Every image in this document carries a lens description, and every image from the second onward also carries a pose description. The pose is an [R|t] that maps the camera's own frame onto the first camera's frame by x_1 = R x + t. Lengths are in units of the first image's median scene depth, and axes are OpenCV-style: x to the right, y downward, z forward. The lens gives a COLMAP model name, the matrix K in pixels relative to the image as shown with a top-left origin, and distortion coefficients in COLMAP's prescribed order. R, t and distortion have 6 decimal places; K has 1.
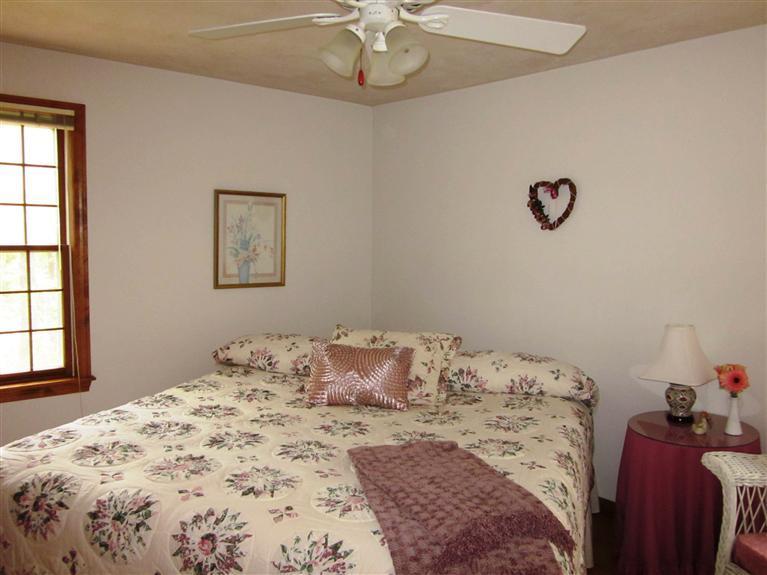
lens RADIAL K [[640.5, 0, 389.1], [0, 640.5, 286.6], [0, 0, 1]] dist [-0.010660, -0.001969]
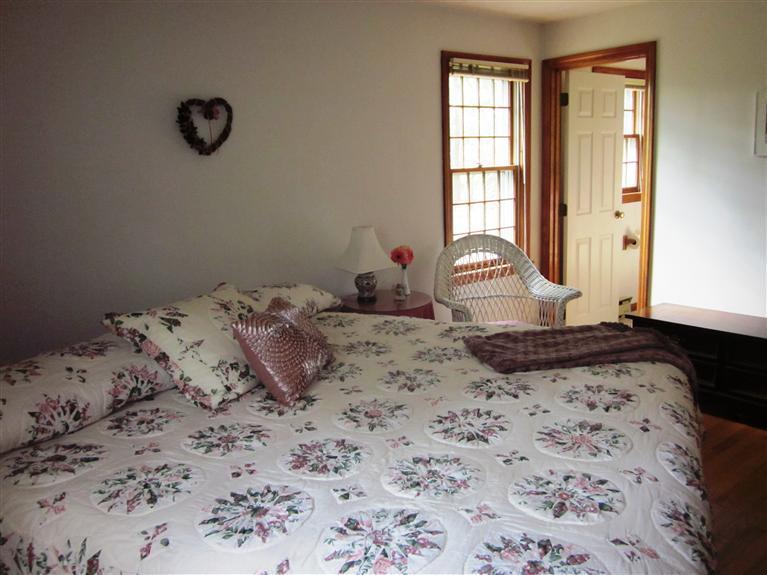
lens RADIAL K [[624.3, 0, 383.5], [0, 624.3, 287.5], [0, 0, 1]] dist [-0.079079, 0.000988]
pose [[0.052321, -0.203036, 0.977773, -0.755908], [0.116591, 0.973660, 0.195943, -0.056723], [-0.991801, 0.103747, 0.074614, 0.843705]]
